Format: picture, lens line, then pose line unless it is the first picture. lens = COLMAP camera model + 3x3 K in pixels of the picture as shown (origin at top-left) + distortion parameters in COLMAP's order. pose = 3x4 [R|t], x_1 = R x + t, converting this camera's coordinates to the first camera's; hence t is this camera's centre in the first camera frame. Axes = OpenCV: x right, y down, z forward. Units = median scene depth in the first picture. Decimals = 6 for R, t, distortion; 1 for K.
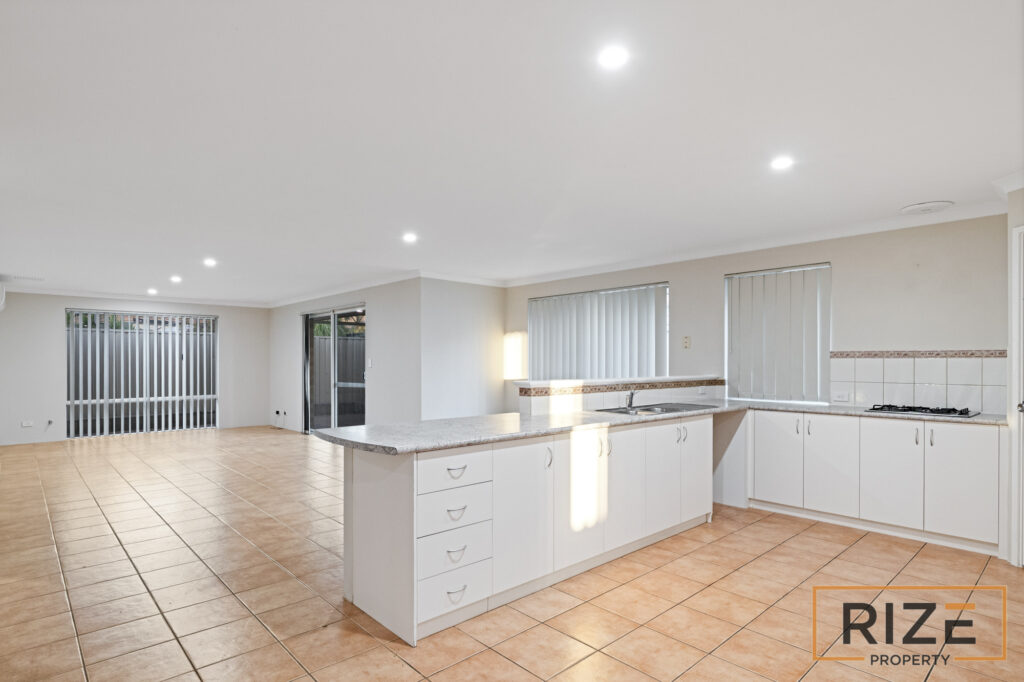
lens RADIAL K [[538.0, 0, 490.5], [0, 538.0, 364.2], [0, 0, 1]] dist [-0.007951, -0.000543]
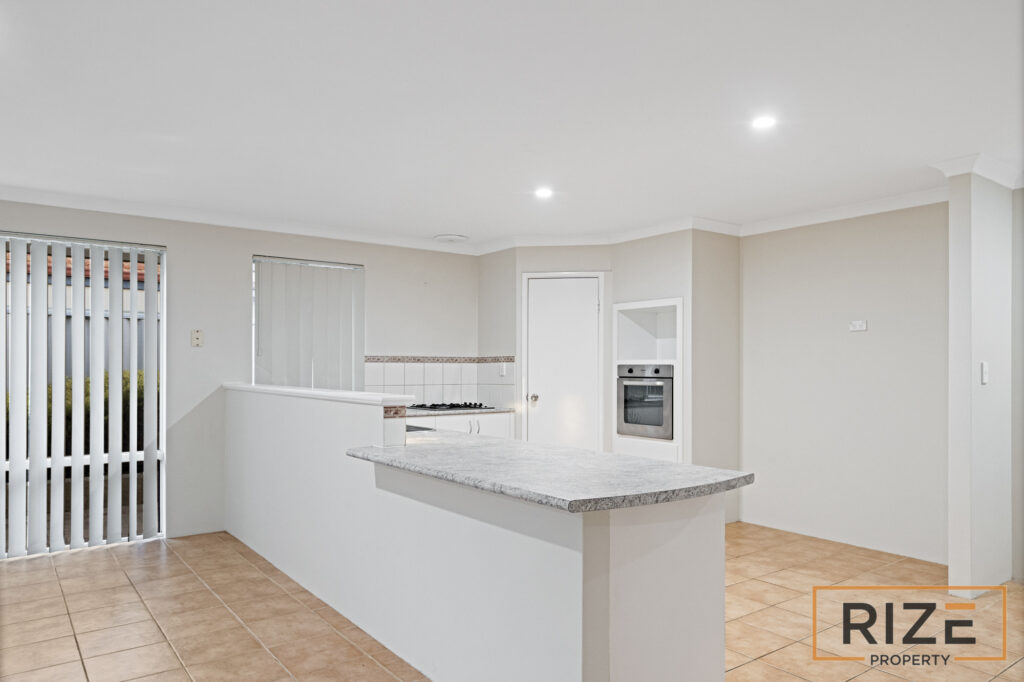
lens RADIAL K [[689.0, 0, 509.0], [0, 689.0, 363.2], [0, 0, 1]] dist [-0.010667, -0.003277]
pose [[0.079936, 0.003811, 0.996793, -0.530209], [0.001440, 0.999991, -0.003939, -0.003585], [-0.996799, 0.001751, 0.079930, 0.546595]]
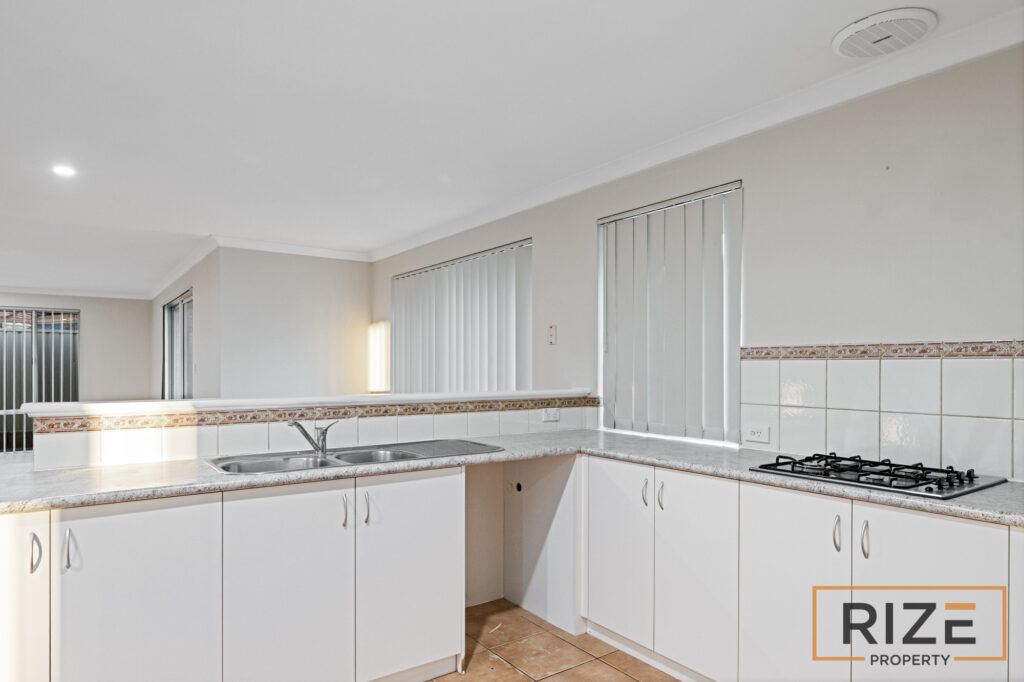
lens RADIAL K [[614.2, 0, 483.9], [0, 614.2, 363.9], [0, 0, 1]] dist [-0.009047, -0.001811]
pose [[0.990107, -0.002002, -0.140303, 0.403204], [0.000988, 0.999973, -0.007290, -0.002728], [0.140313, 0.007079, 0.990082, 0.314372]]
